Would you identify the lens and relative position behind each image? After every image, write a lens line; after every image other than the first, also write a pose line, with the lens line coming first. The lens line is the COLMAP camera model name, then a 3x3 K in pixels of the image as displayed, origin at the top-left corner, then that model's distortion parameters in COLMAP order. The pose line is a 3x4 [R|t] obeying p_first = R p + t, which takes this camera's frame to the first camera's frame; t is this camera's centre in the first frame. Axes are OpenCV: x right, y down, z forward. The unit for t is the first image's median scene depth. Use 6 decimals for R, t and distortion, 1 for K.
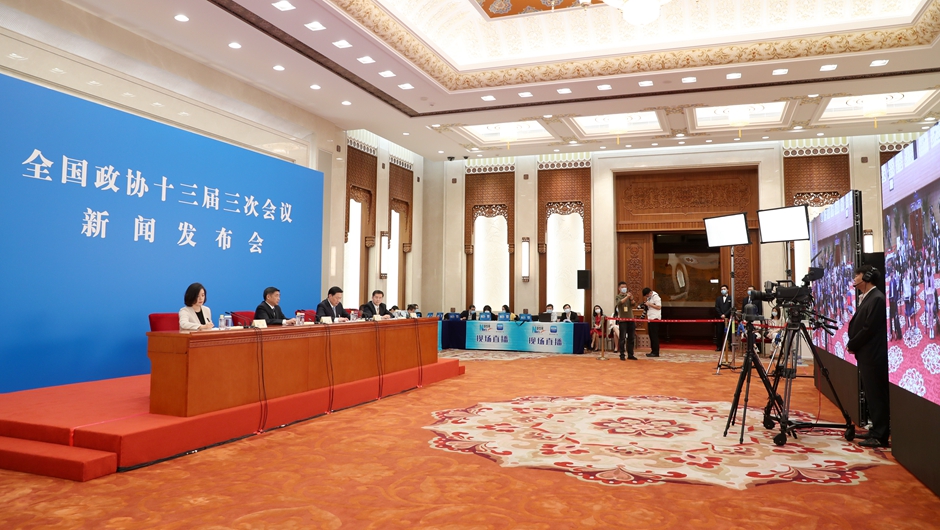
lens RADIAL K [[659.8, 0, 470.1], [0, 659.8, 246.8], [0, 0, 1]] dist [-0.107994, 0.089682]
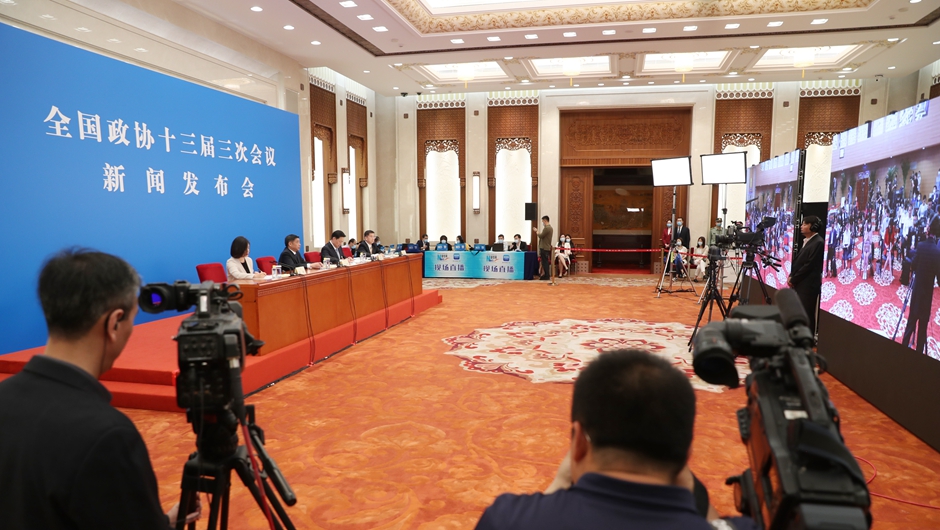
lens RADIAL K [[636.9, 0, 468.0], [0, 636.9, 320.3], [0, 0, 1]] dist [-0.105102, 0.081605]
pose [[0.991228, -0.033972, 0.127719, -0.103629], [0.003321, 0.972495, 0.232898, -0.029664], [-0.132119, -0.230431, 0.964078, -0.061001]]
